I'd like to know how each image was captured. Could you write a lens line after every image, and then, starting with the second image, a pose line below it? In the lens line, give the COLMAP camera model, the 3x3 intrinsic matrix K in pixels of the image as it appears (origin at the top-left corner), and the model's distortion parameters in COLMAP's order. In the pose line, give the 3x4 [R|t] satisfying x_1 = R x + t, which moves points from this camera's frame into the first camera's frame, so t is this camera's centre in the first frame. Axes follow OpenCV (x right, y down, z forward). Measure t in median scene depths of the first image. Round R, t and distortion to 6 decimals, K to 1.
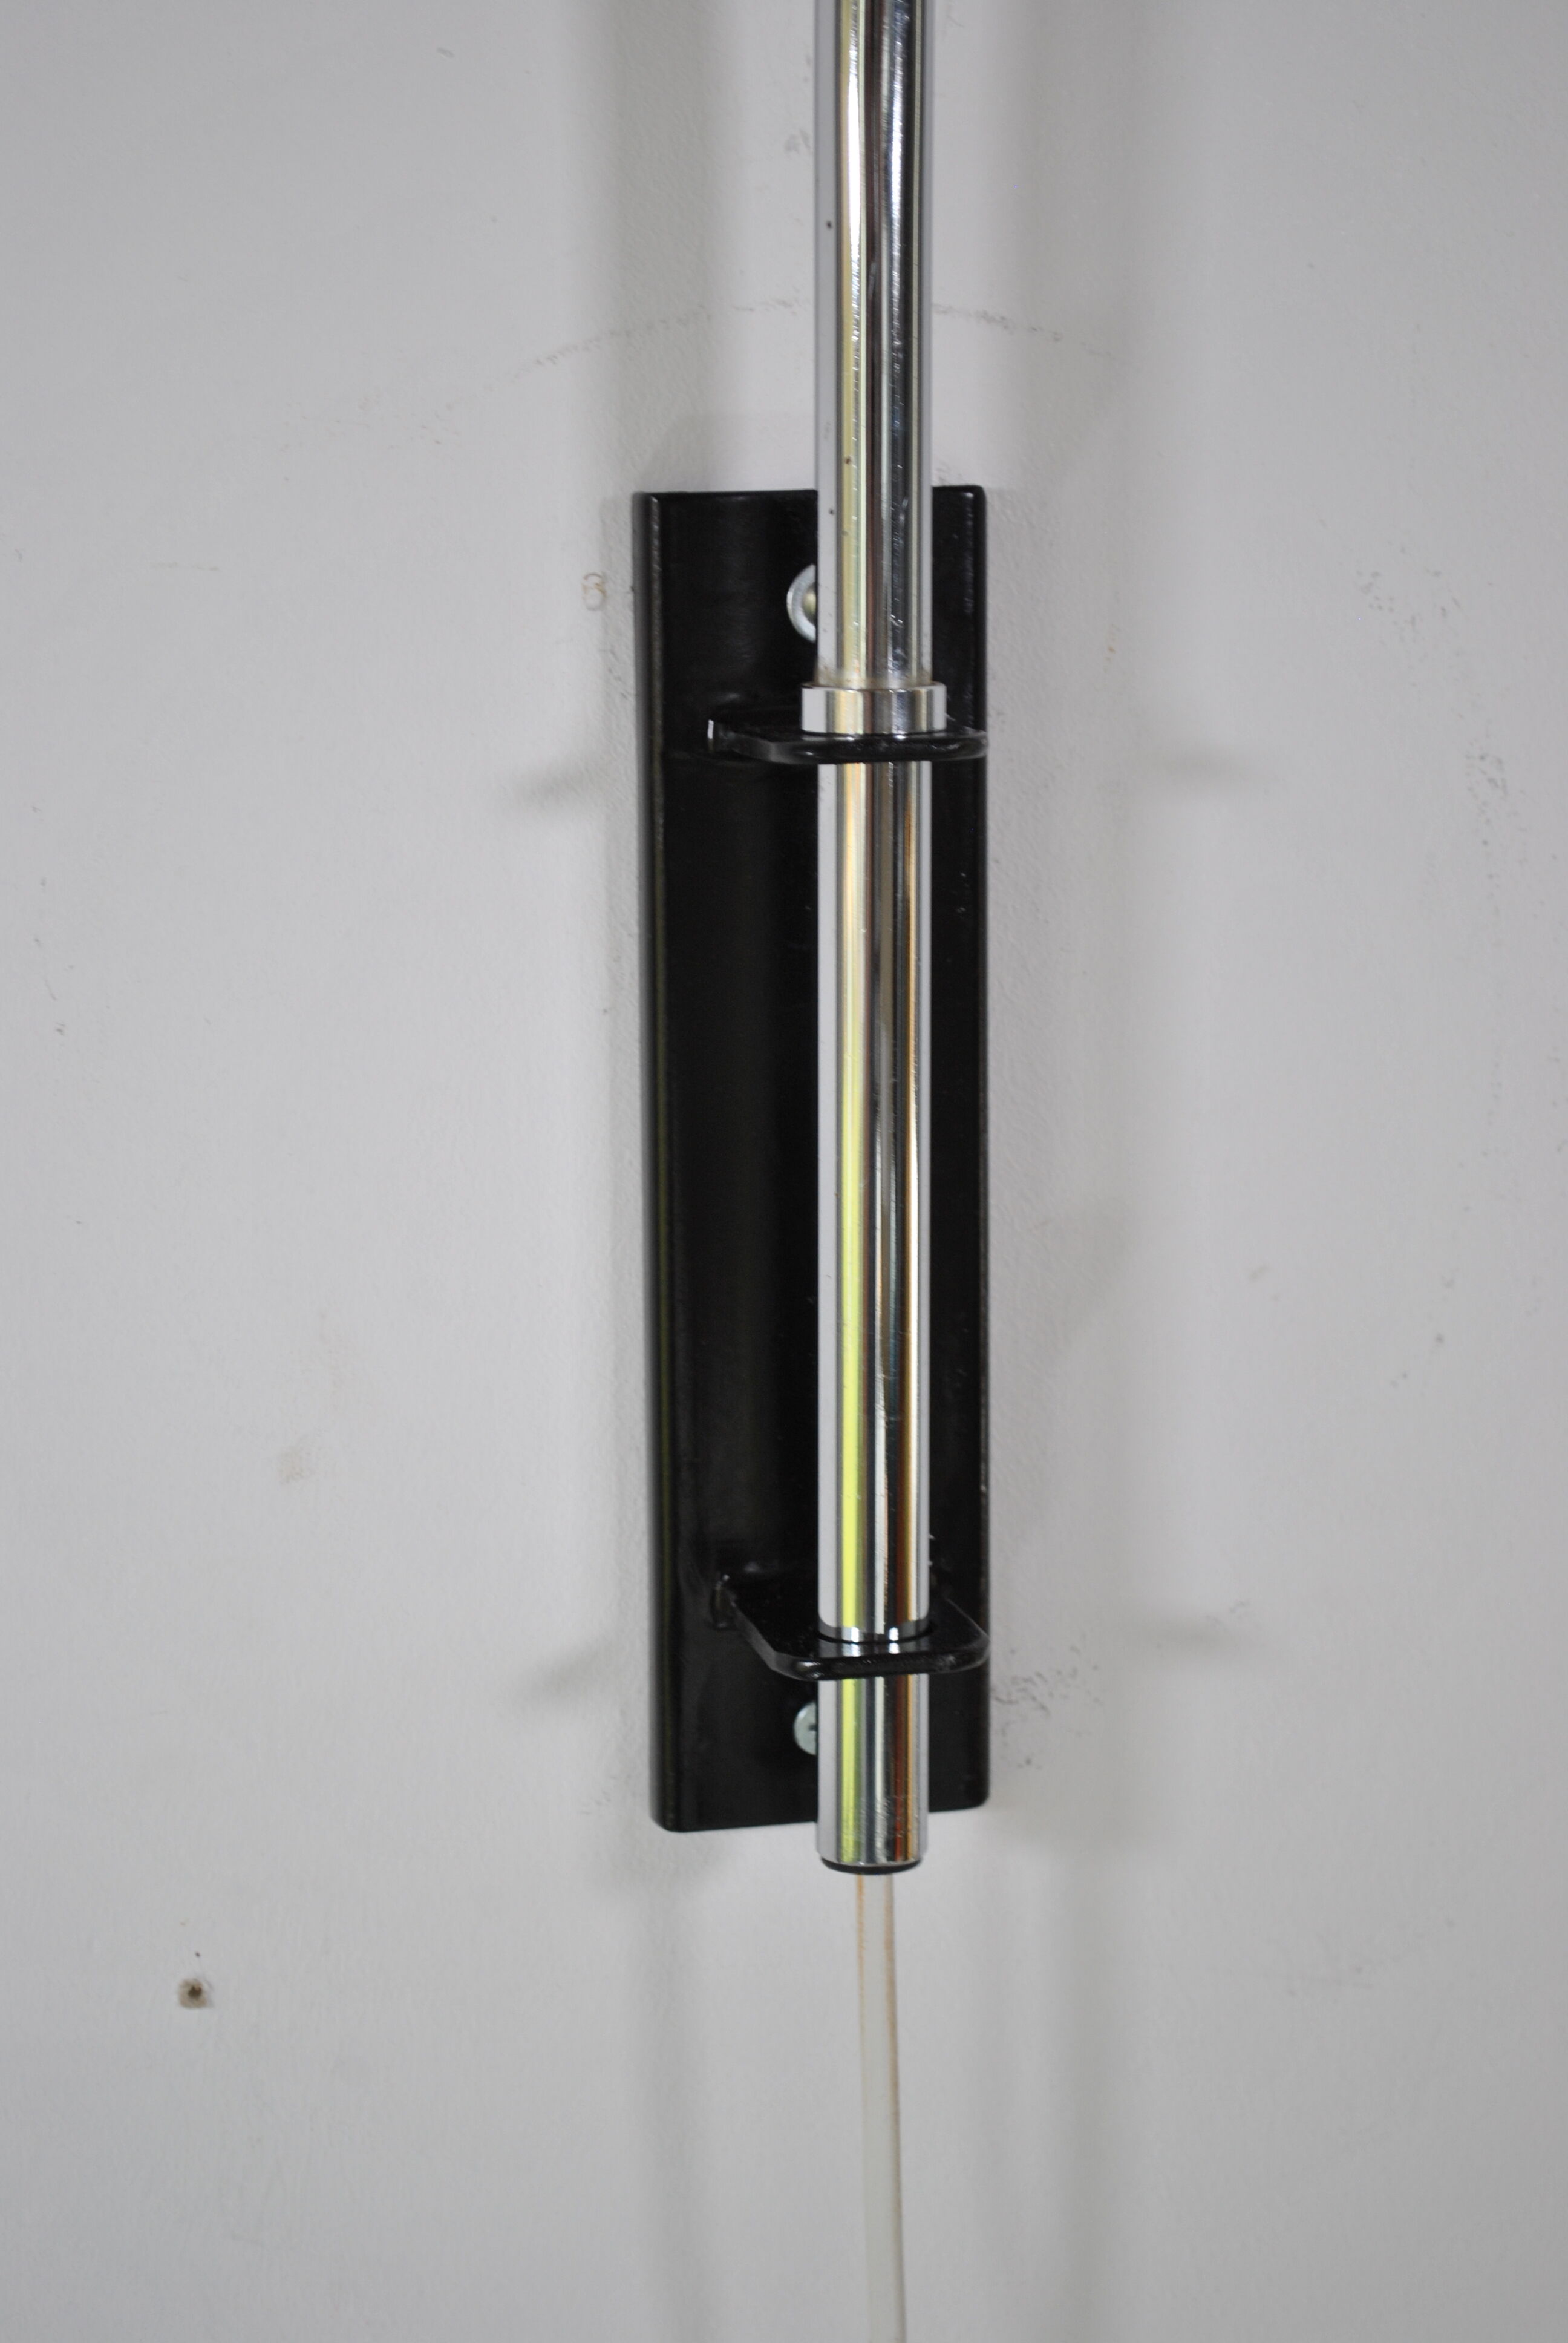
lens RADIAL K [[5032.1, 0, 783.7], [0, 5032.1, 1171.3], [0, 0, 1]] dist [0.093985, 0.000000]
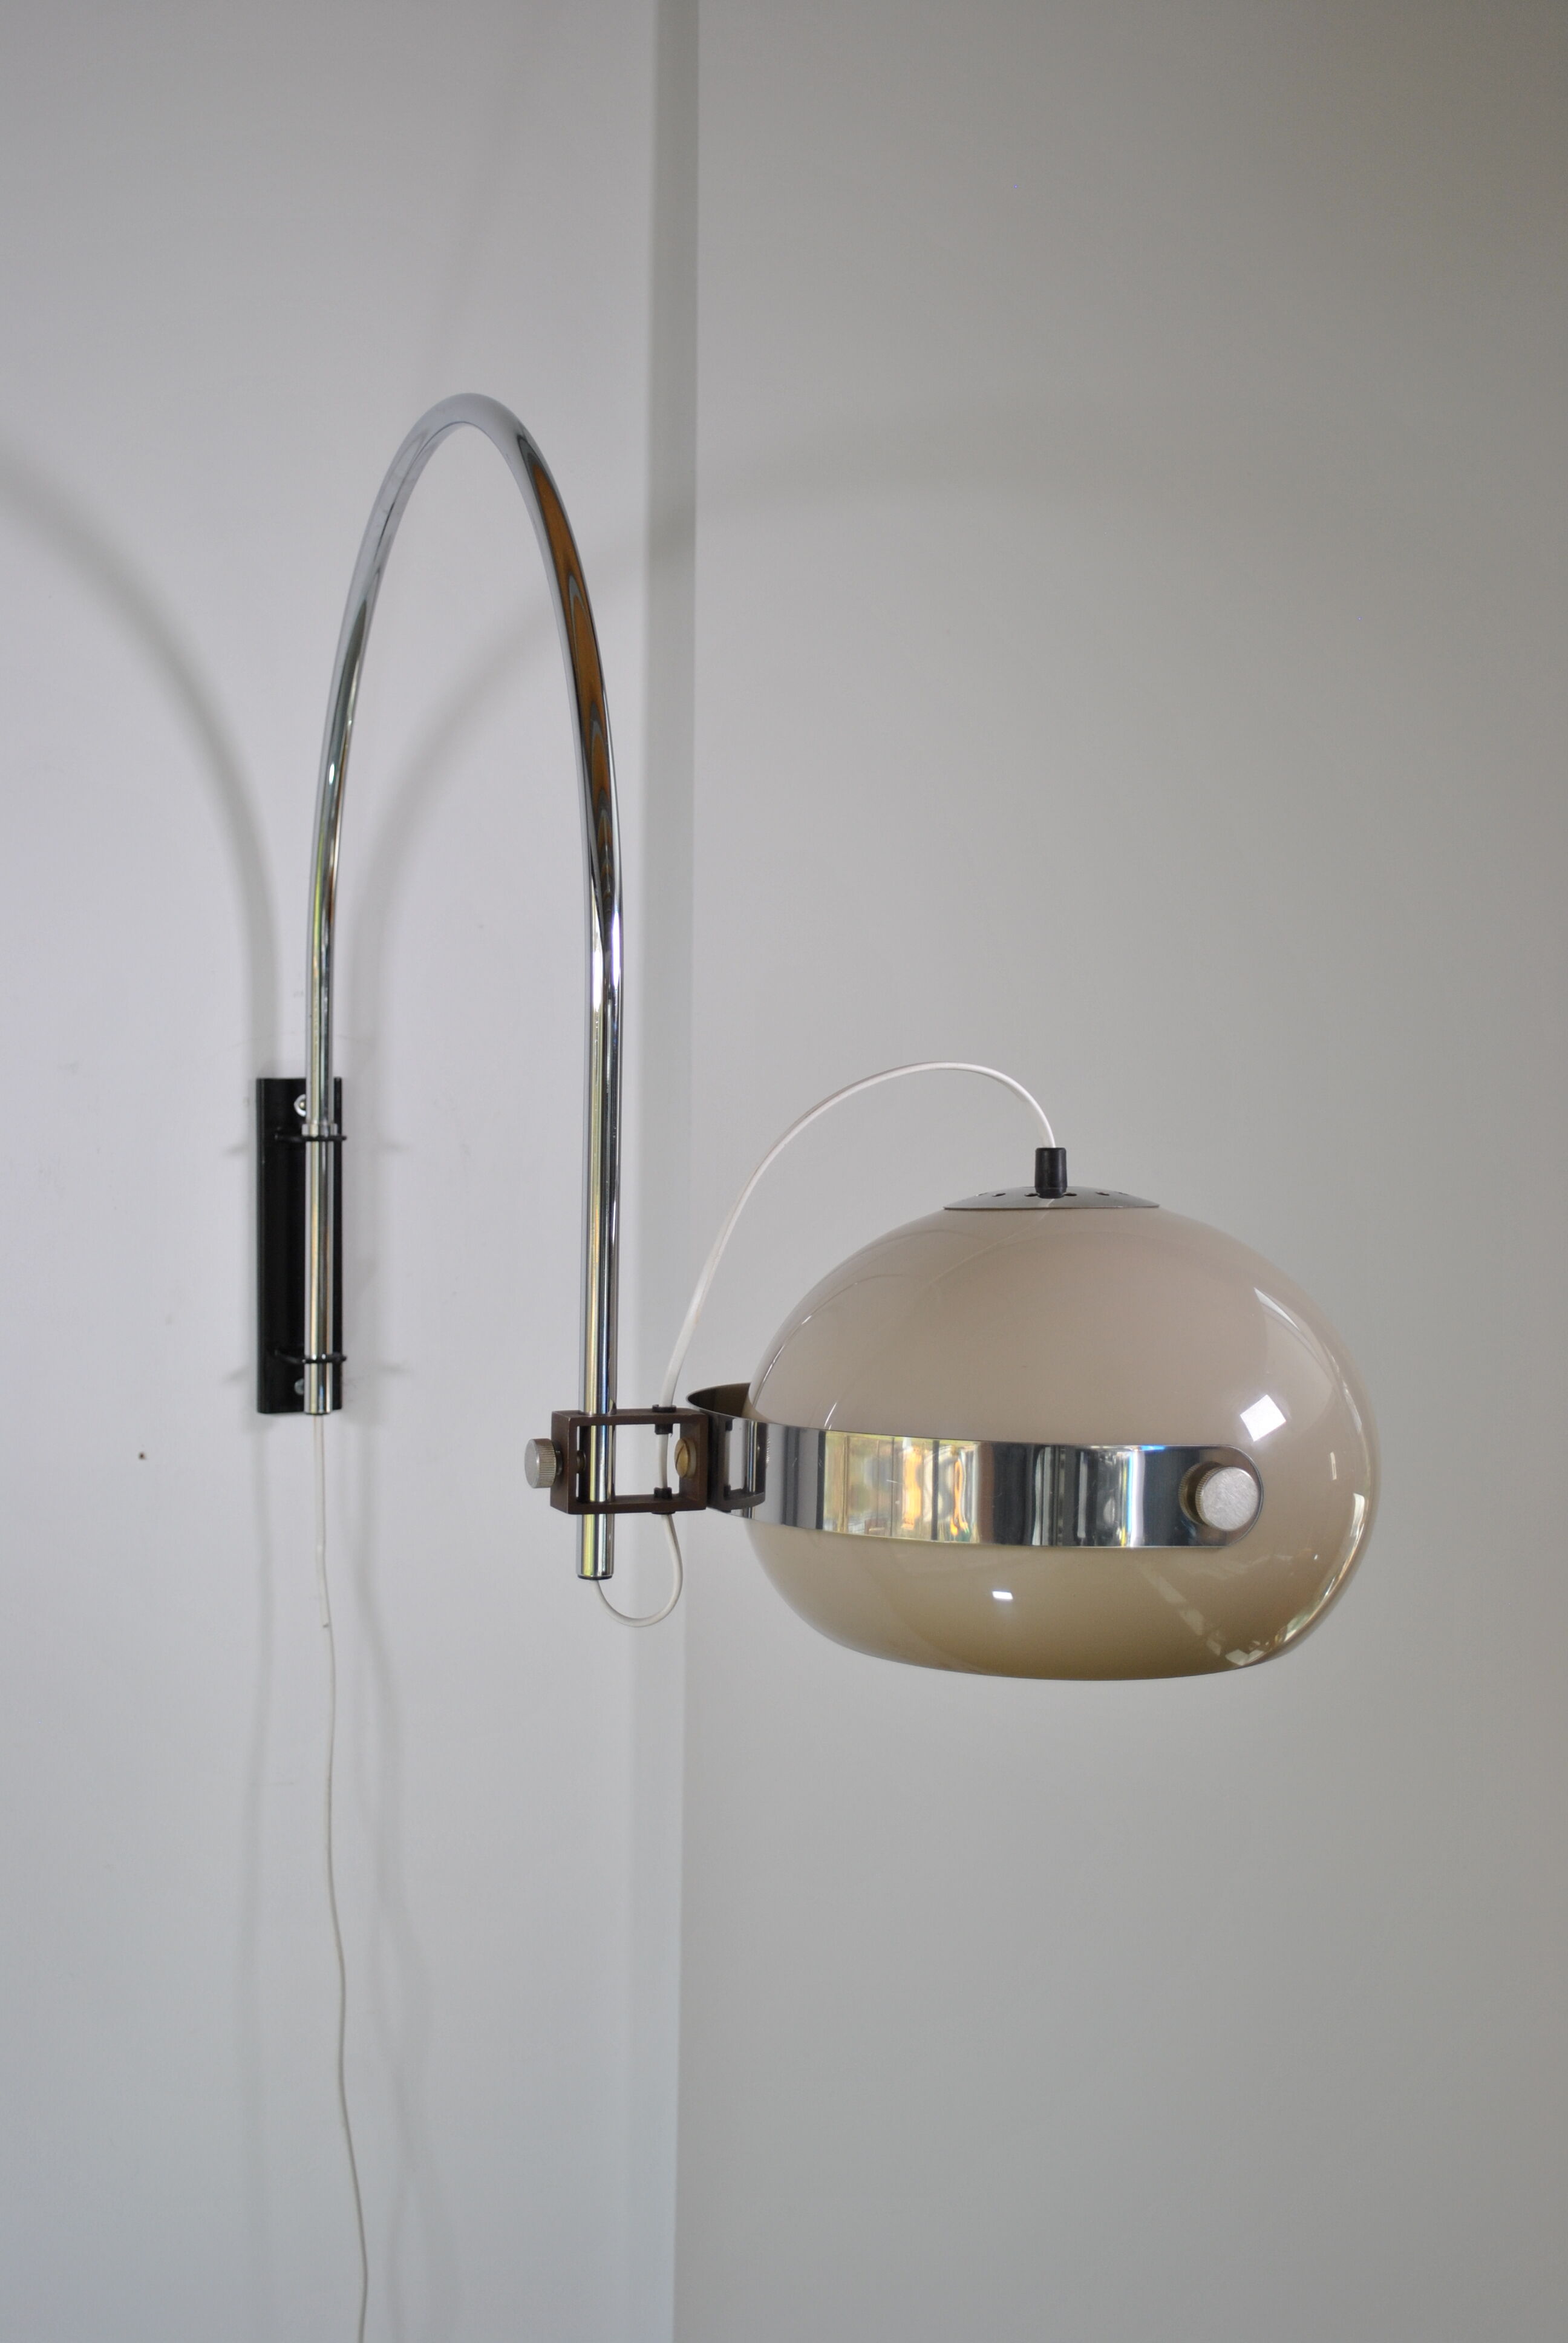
lens RADIAL K [[3312.1, 0, 782.9], [0, 3312.1, 1176.8], [0, 0, 1]] dist [-0.027095, 0.000000]
pose [[0.980040, 0.000646, 0.198800, -0.144386], [0.019363, 0.994930, -0.098692, 0.217565], [-0.197856, 0.100572, 0.975058, -1.693233]]
